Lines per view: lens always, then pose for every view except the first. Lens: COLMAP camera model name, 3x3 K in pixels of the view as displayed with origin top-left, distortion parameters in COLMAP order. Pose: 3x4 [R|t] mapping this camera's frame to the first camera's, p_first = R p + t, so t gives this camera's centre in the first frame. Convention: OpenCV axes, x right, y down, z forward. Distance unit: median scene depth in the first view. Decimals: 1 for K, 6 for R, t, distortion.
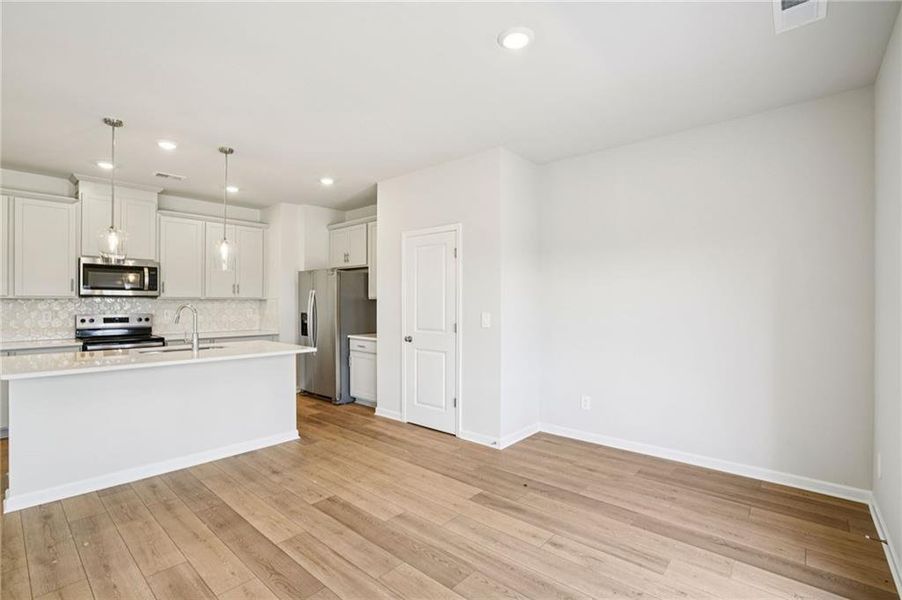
lens RADIAL K [[418.5, 0, 434.0], [0, 418.5, 300.7], [0, 0, 1]] dist [-0.025978, 0.000681]
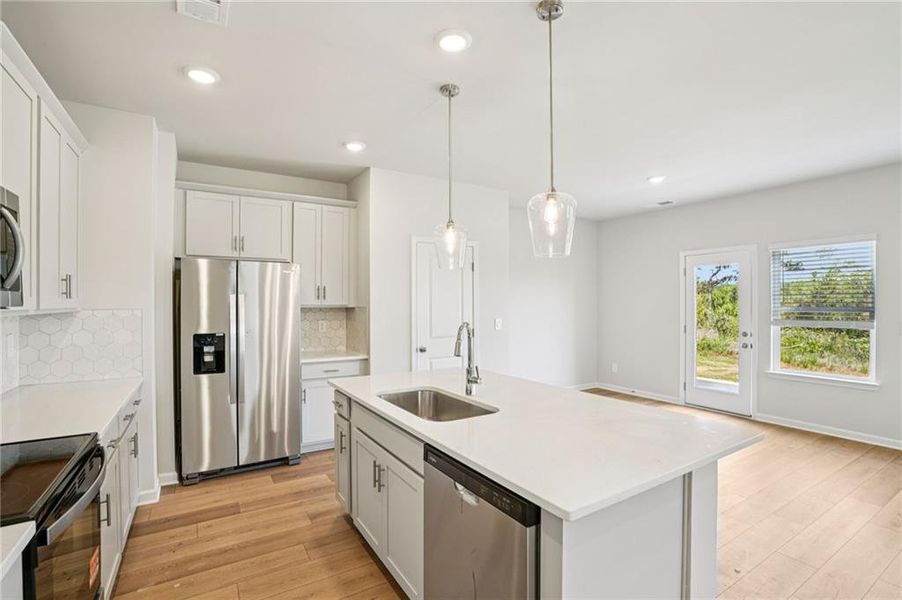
lens RADIAL K [[415.1, 0, 444.0], [0, 415.1, 297.7], [0, 0, 1]] dist [-0.058894, 0.023257]
pose [[0.279068, 0.008648, 0.960232, -0.957435], [0.000648, 0.999958, -0.009194, -0.018305], [-0.960271, 0.003188, 0.279051, 0.687418]]
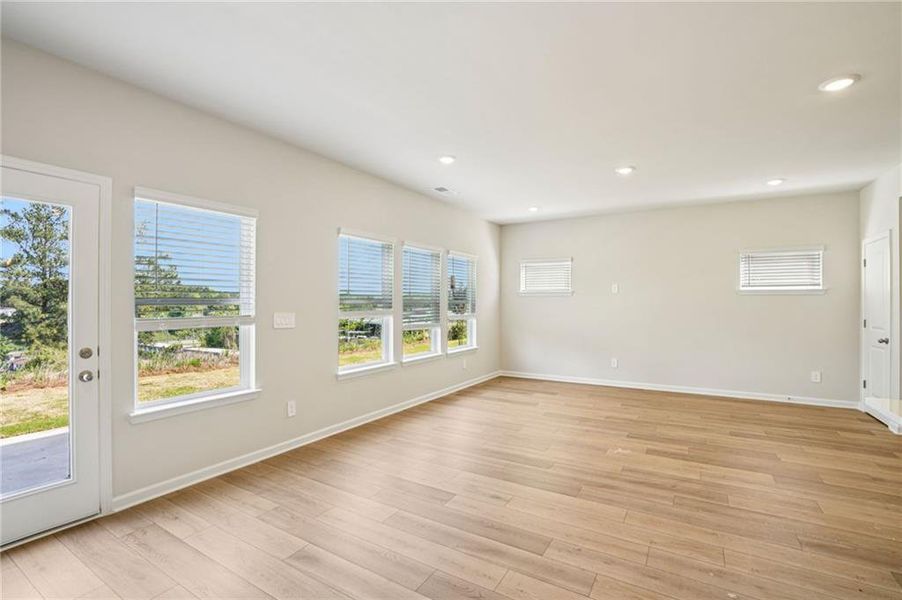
lens RADIAL K [[415.1, 0, 444.0], [0, 415.1, 297.7], [0, 0, 1]] dist [-0.058894, 0.023257]
pose [[-0.981482, -0.004727, -0.191497, -0.060335], [-0.002321, 0.999916, -0.012788, 0.002920], [0.191541, -0.012107, -0.981410, 0.828252]]
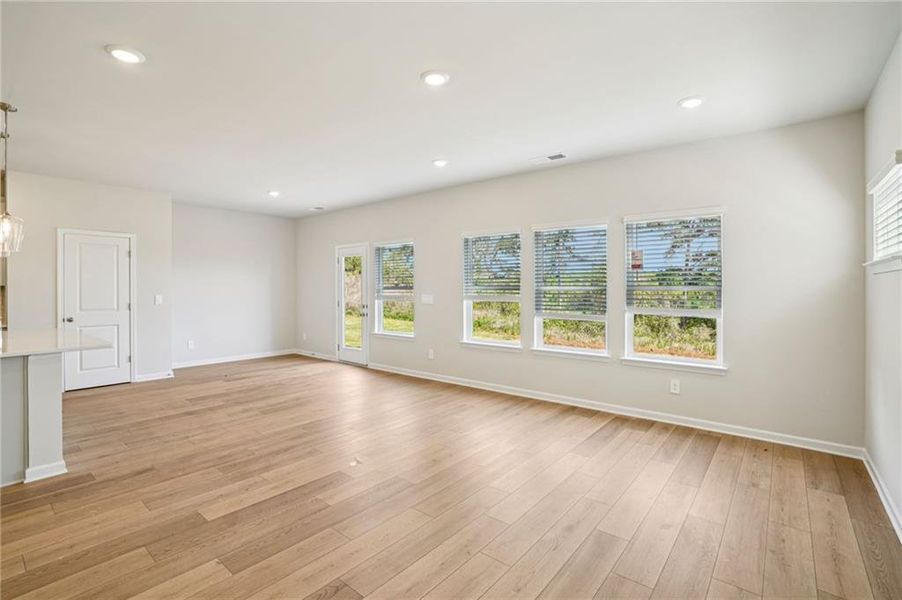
lens RADIAL K [[415.1, 0, 444.0], [0, 415.1, 297.7], [0, 0, 1]] dist [-0.058894, 0.023257]
pose [[-0.048329, -0.022931, 0.998568, -1.244274], [-0.002508, 0.999736, 0.022836, 0.000218], [-0.998828, -0.001400, -0.048374, -0.003218]]
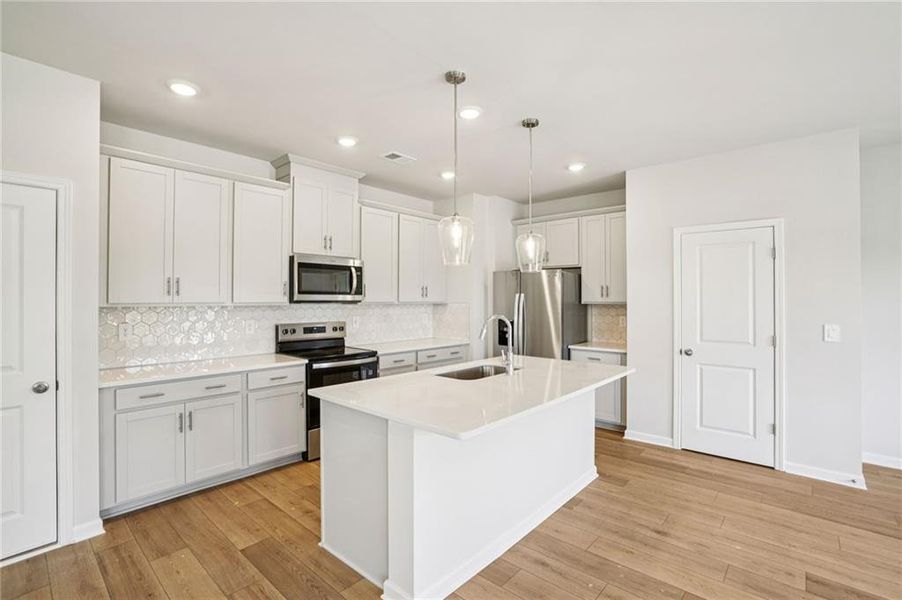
lens RADIAL K [[415.1, 0, 444.0], [0, 415.1, 297.7], [0, 0, 1]] dist [-0.058894, 0.023257]
pose [[0.999957, 0.000749, 0.009222, -0.565004], [-0.000722, 0.999995, -0.002926, -0.017764], [-0.009224, 0.002919, 0.999953, 0.173480]]
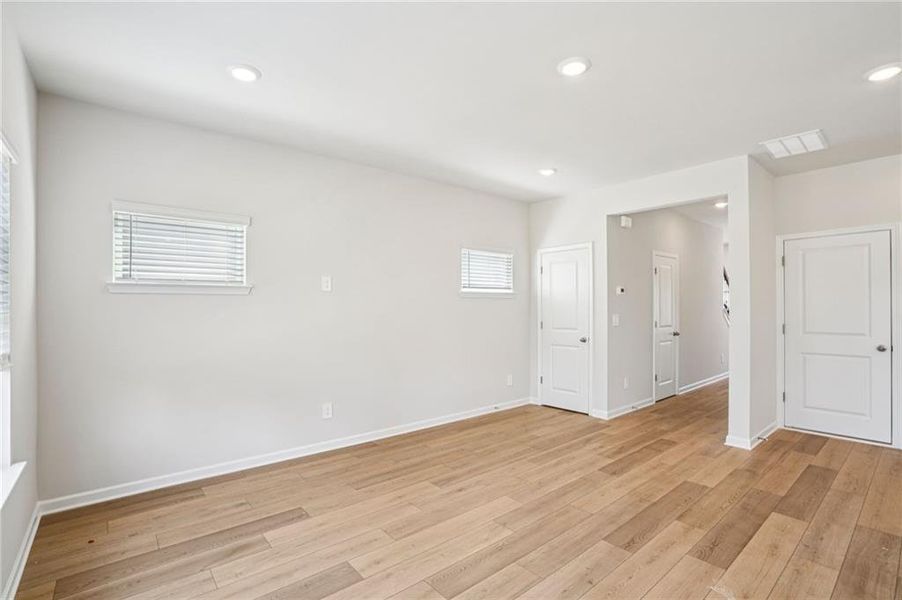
lens RADIAL K [[420.9, 0, 448.8], [0, 420.9, 305.0], [0, 0, 1]] dist [-0.056826, 0.022655]
pose [[-0.128887, -0.002877, -0.991655, -0.105560], [0.005009, 0.999981, -0.003552, -0.000094], [0.991647, -0.005425, -0.128870, -0.111049]]
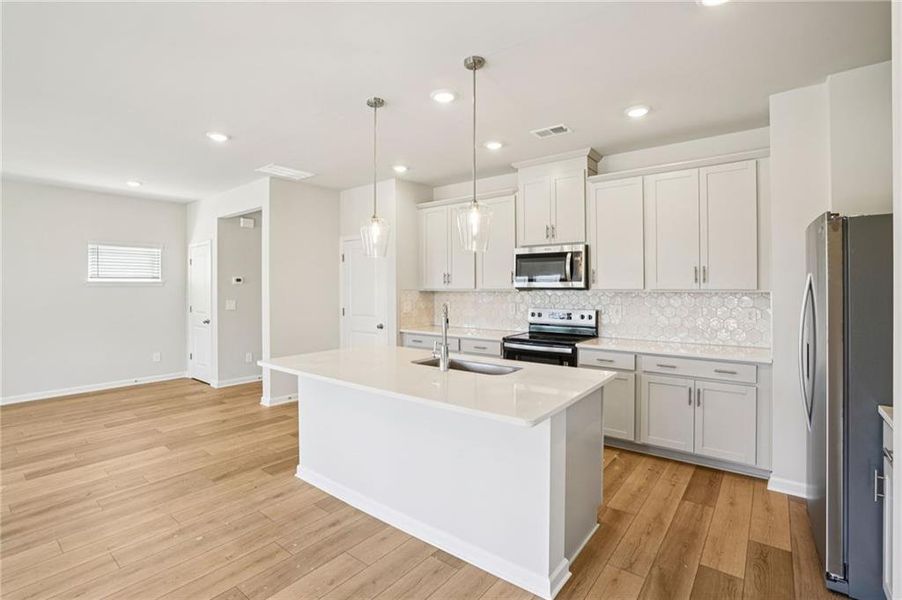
lens RADIAL K [[421.1, 0, 445.0], [0, 421.1, 289.6], [0, 0, 1]] dist [-0.059935, 0.019276]
pose [[0.075337, 0.006200, -0.997139, 0.104422], [0.004935, 0.999966, 0.006591, -0.016893], [0.997146, -0.005417, 0.075303, 0.756977]]
